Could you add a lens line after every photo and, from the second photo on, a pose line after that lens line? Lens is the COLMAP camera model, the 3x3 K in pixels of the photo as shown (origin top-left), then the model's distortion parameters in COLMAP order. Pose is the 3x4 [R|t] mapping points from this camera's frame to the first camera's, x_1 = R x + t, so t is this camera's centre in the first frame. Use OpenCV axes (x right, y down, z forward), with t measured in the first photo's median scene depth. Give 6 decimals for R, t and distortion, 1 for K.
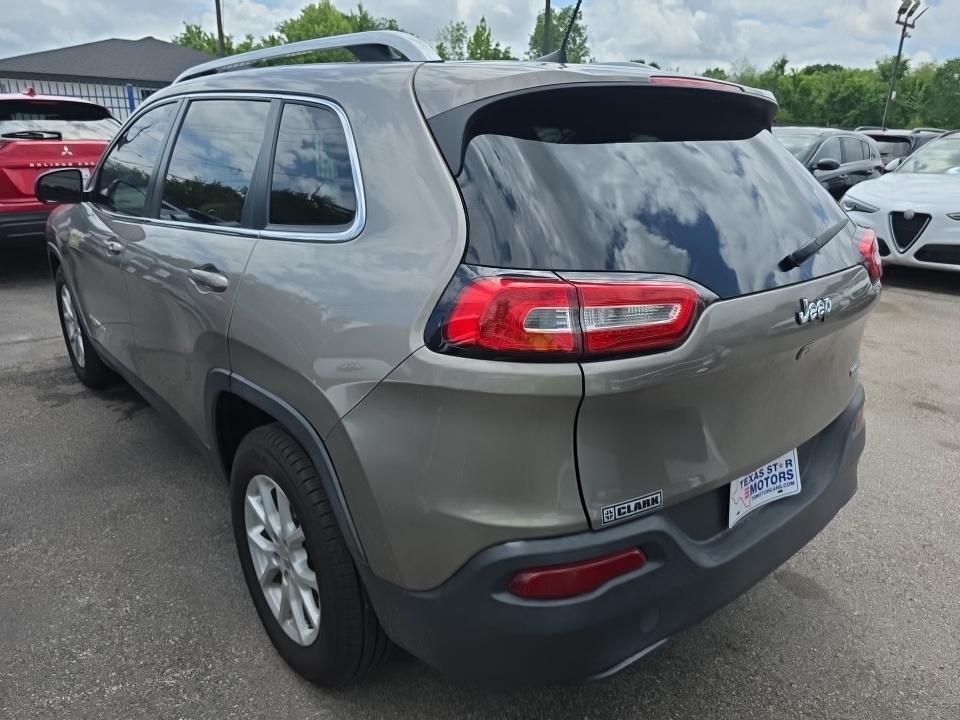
lens RADIAL K [[756.6, 0, 501.1], [0, 756.6, 358.2], [0, 0, 1]] dist [0.062130, -0.083084]
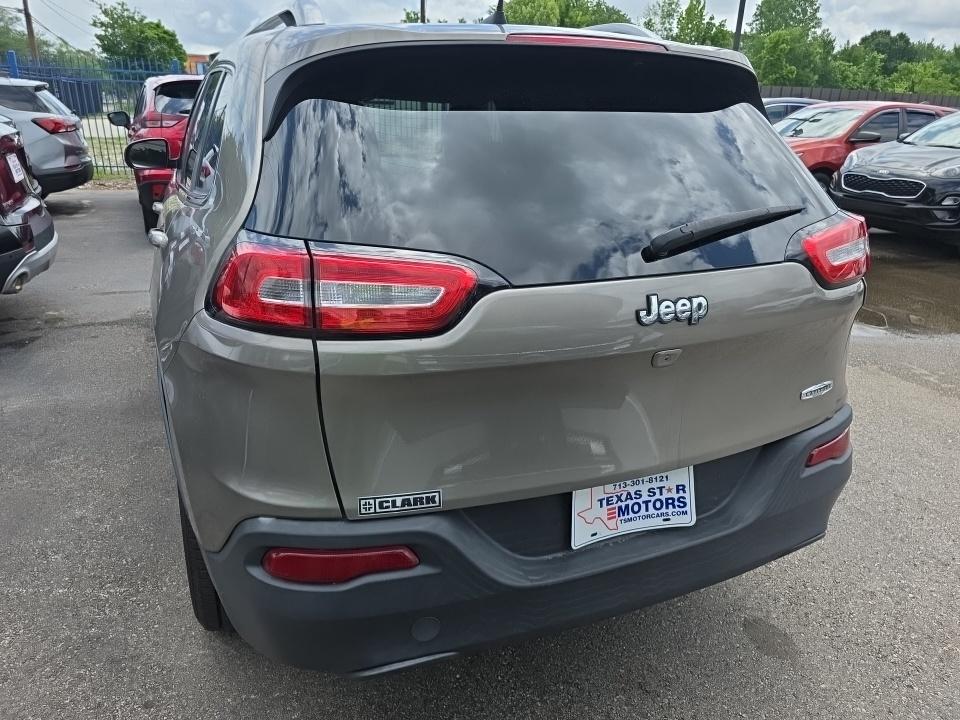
lens RADIAL K [[756.6, 0, 501.1], [0, 756.6, 358.2], [0, 0, 1]] dist [0.062130, -0.083084]
pose [[0.942388, 0.103328, -0.318164, 0.479969], [-0.097124, 0.994644, 0.035346, -0.020247], [0.320112, -0.002408, 0.947377, 0.138275]]
